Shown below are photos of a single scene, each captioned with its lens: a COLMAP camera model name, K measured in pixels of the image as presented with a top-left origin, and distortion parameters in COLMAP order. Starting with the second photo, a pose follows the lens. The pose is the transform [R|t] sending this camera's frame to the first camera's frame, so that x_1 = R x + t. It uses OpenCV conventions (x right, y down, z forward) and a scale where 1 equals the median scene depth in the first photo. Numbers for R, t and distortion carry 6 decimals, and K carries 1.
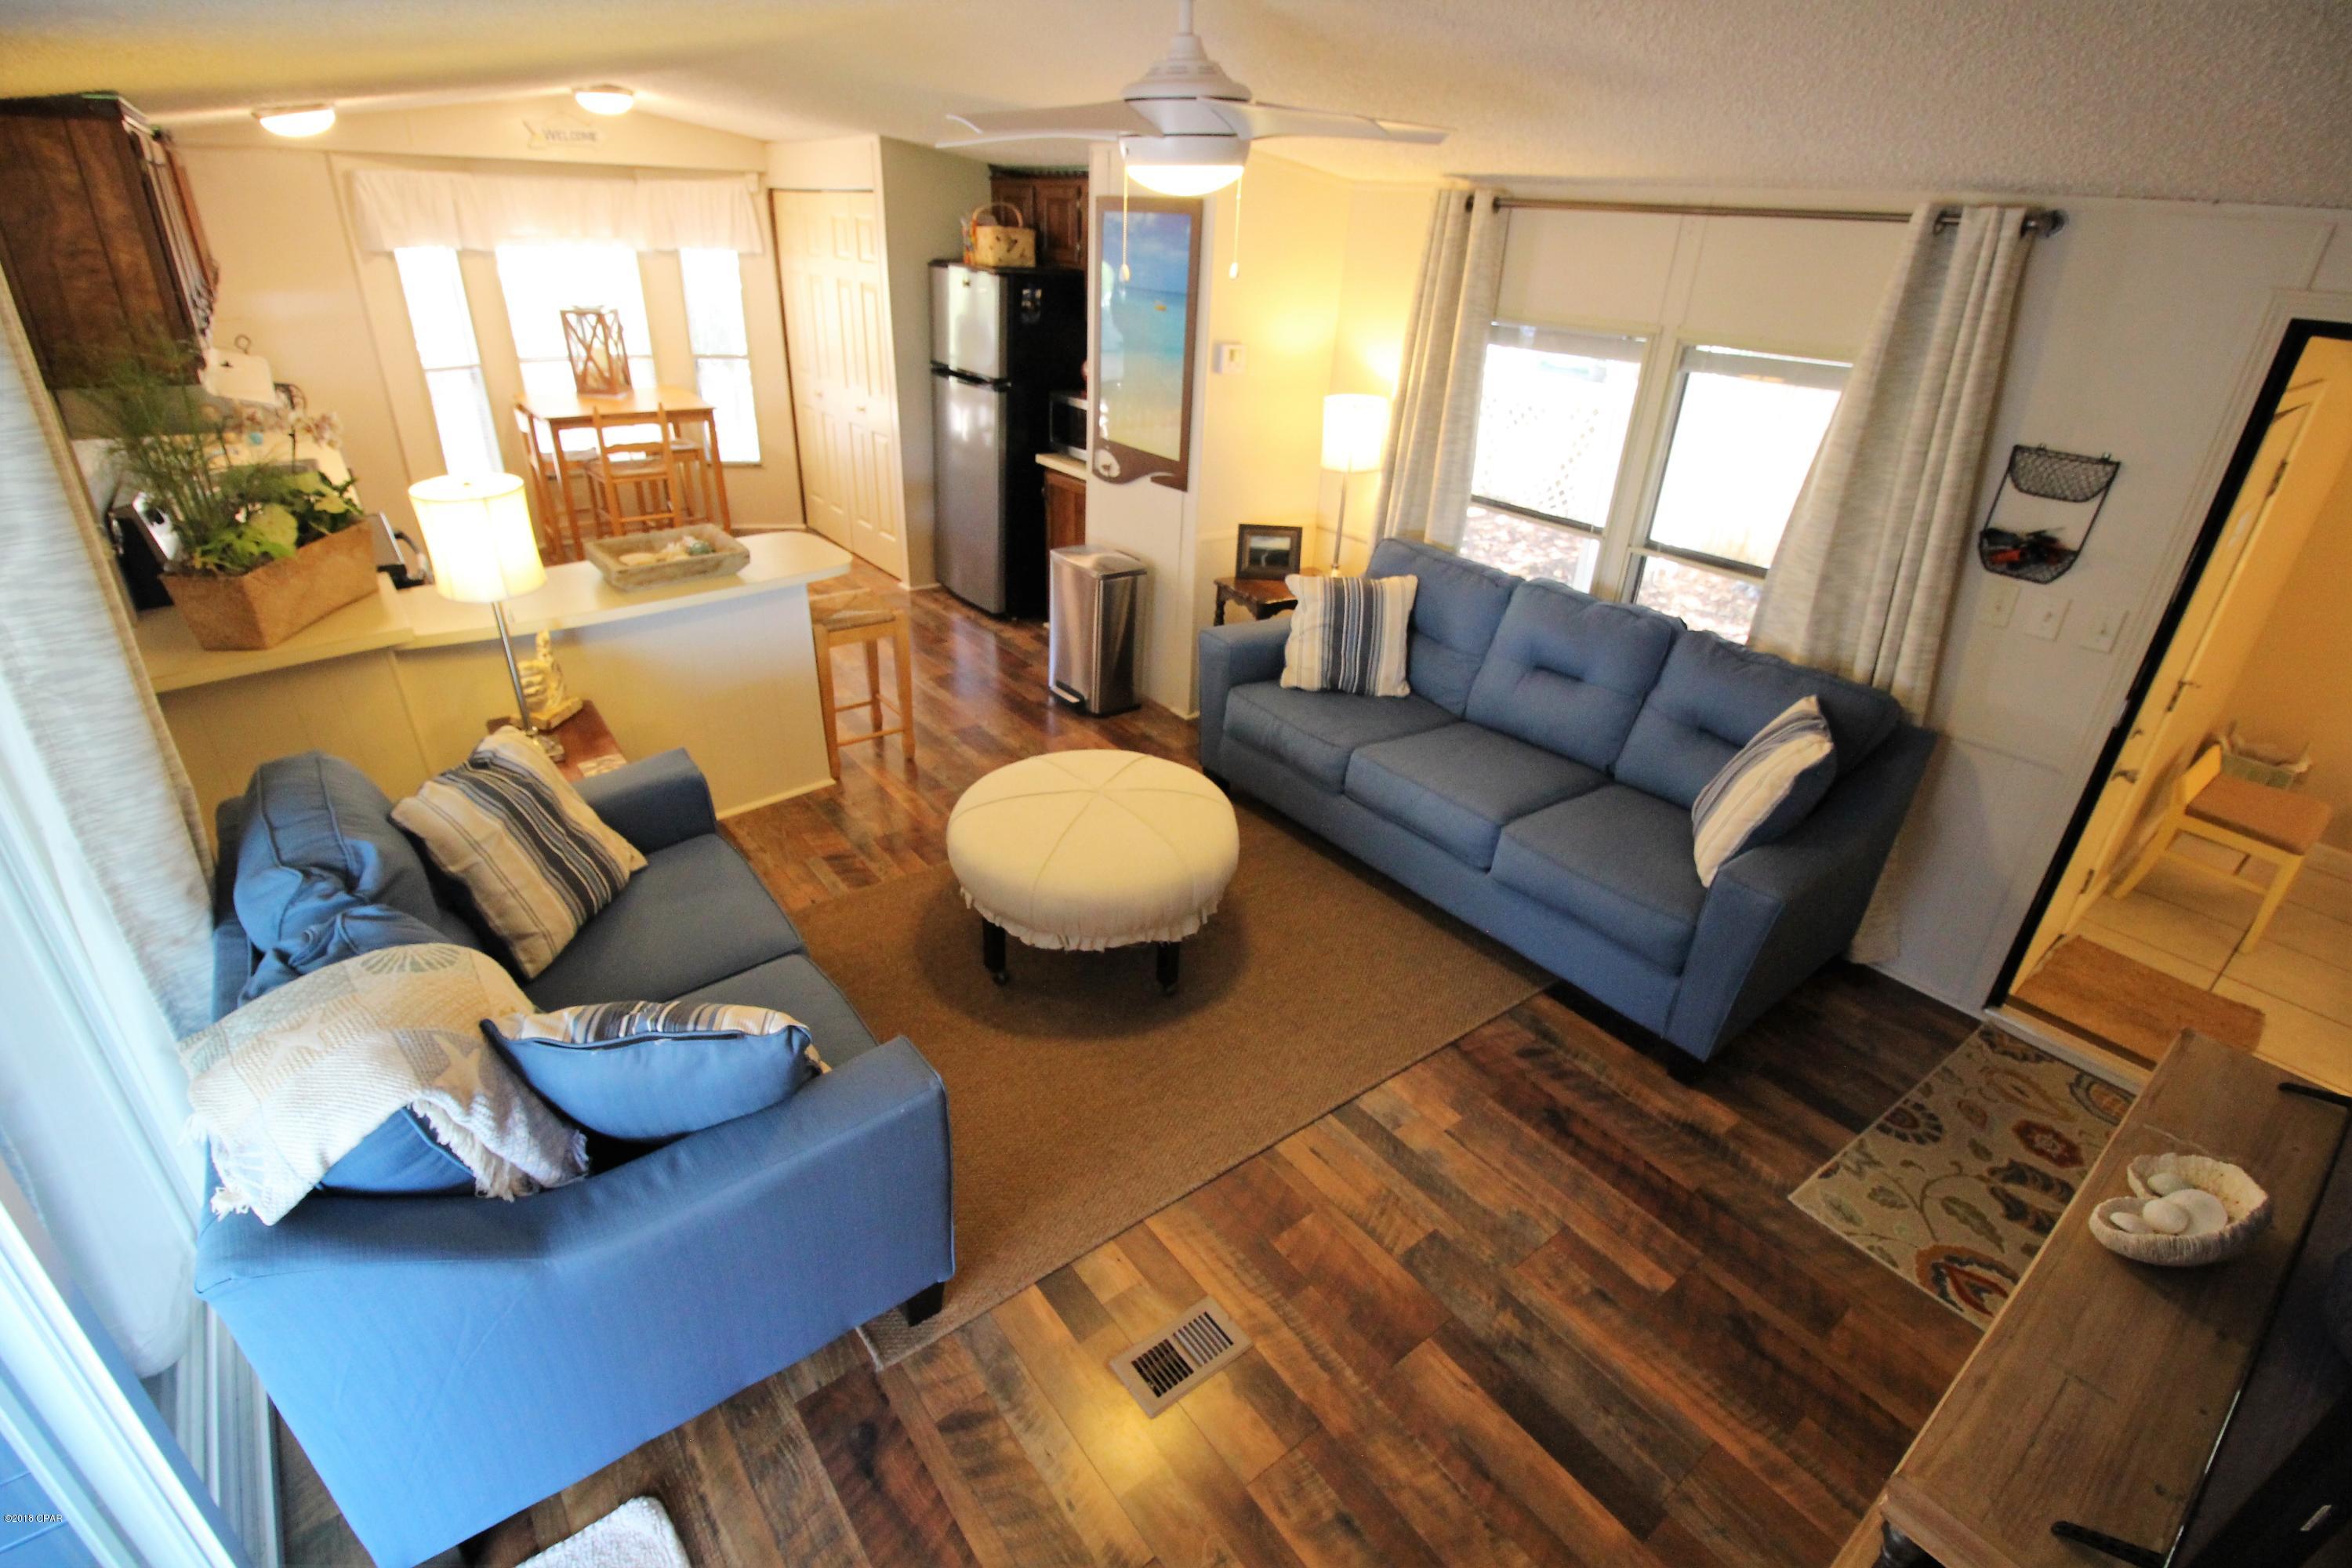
lens RADIAL K [[1087.7, 0, 1177.7], [0, 1087.7, 782.7], [0, 0, 1]] dist [-0.001138, -0.012439]
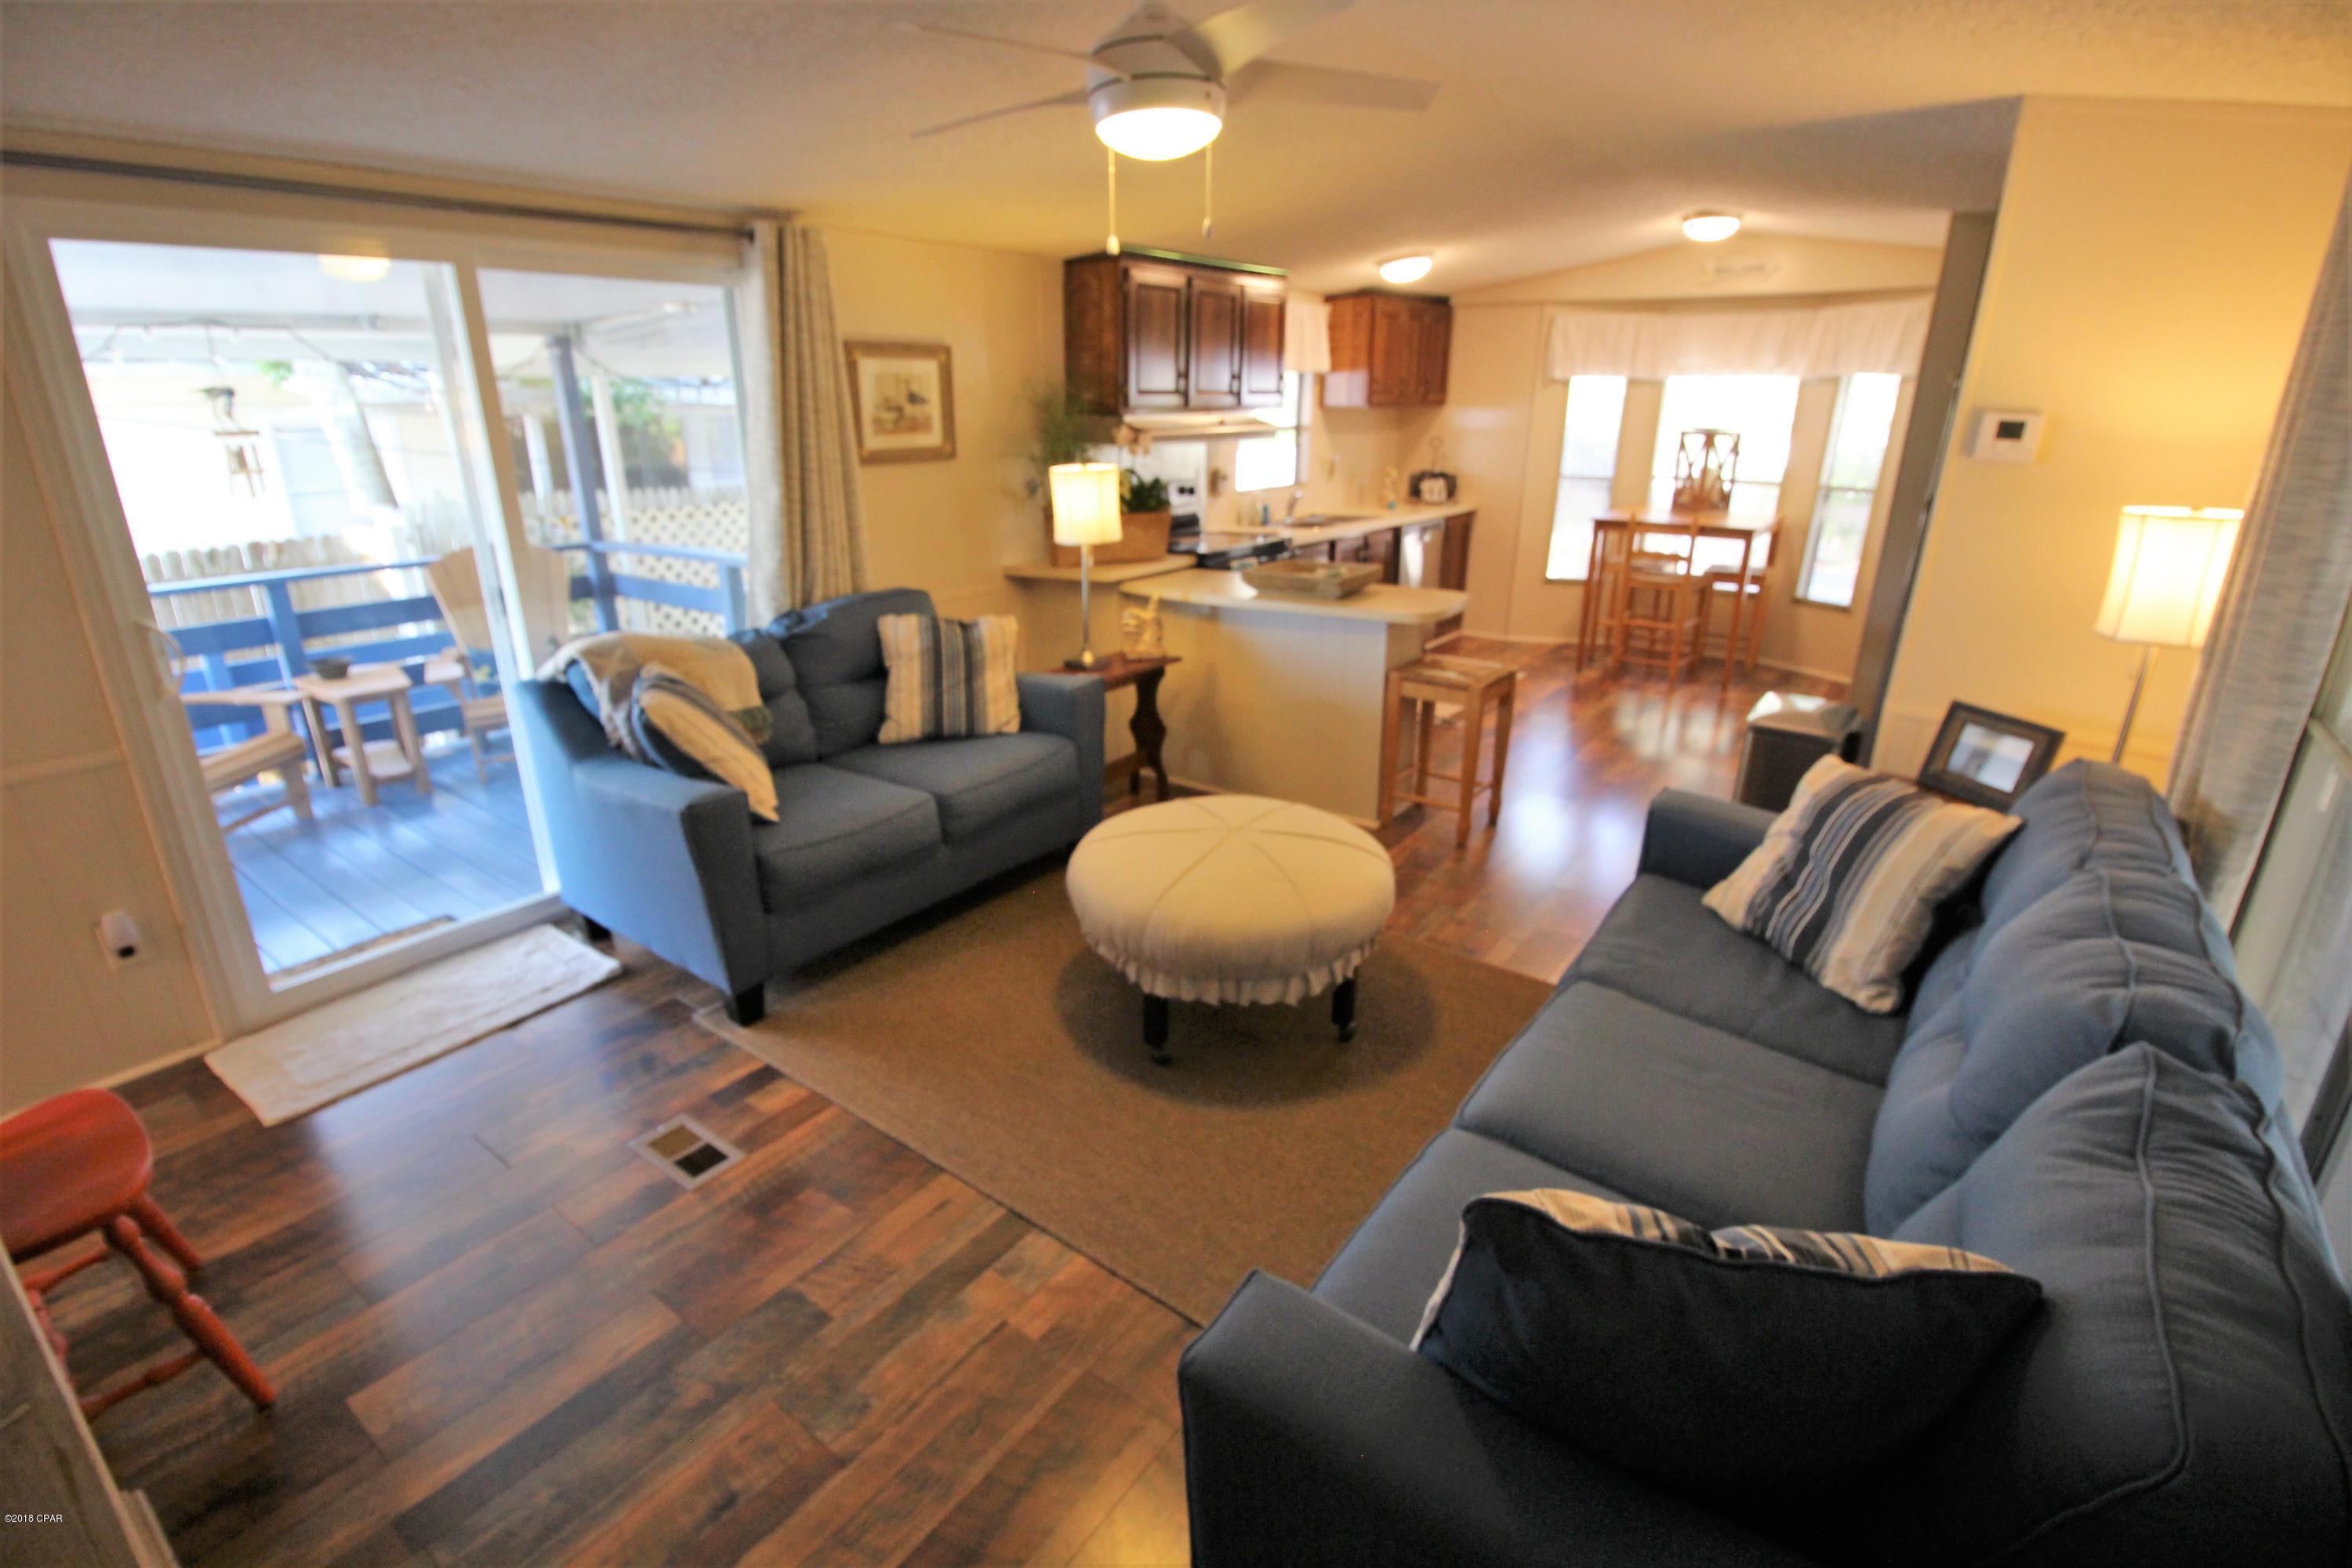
lens RADIAL K [[1087.7, 0, 1166.1], [0, 1087.7, 776.8], [0, 0, 1]] dist [-0.001138, -0.012439]
pose [[0.266325, 0.281573, -0.921839, 0.426975], [-0.434960, 0.888576, 0.145750, -0.080836], [0.860163, 0.362146, 0.359123, 0.351419]]
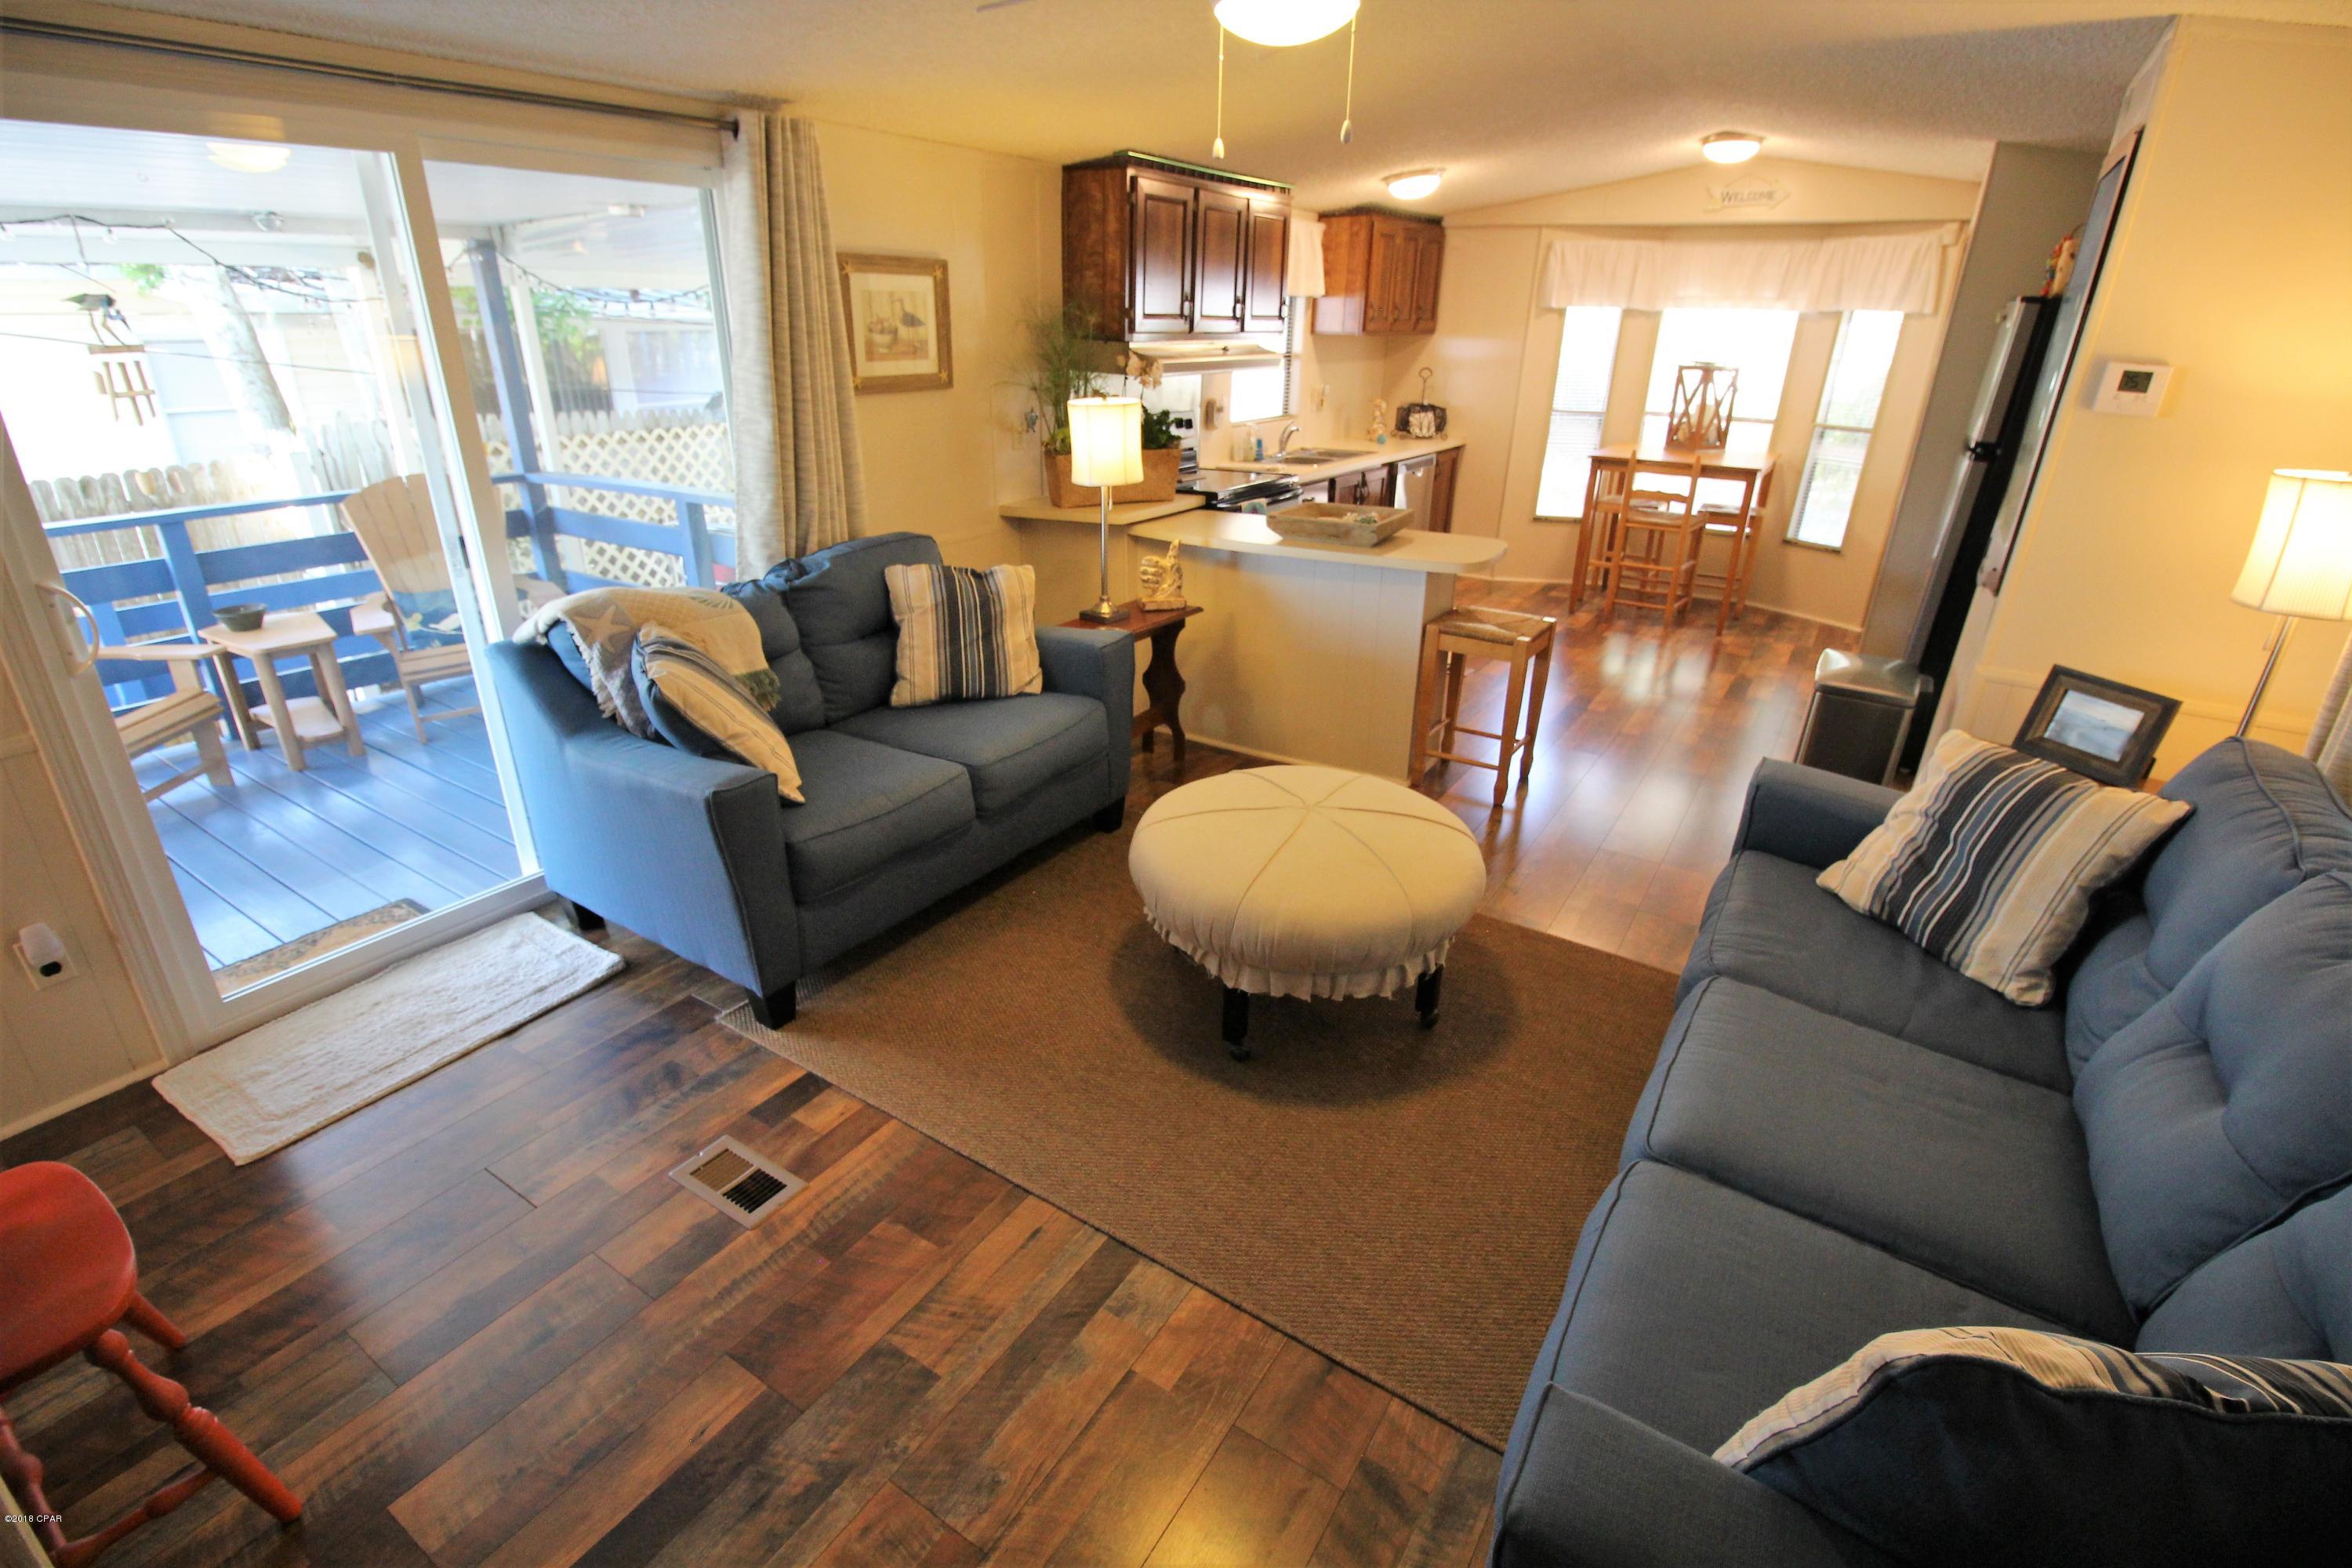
lens RADIAL K [[1087.7, 0, 1170.6], [0, 1087.7, 779.8], [0, 0, 1]] dist [-0.001138, -0.012439]
pose [[0.331515, 0.339408, -0.880284, 0.361846], [-0.438198, 0.881694, 0.174926, -0.063983], [0.835512, 0.327748, 0.441023, 0.306164]]
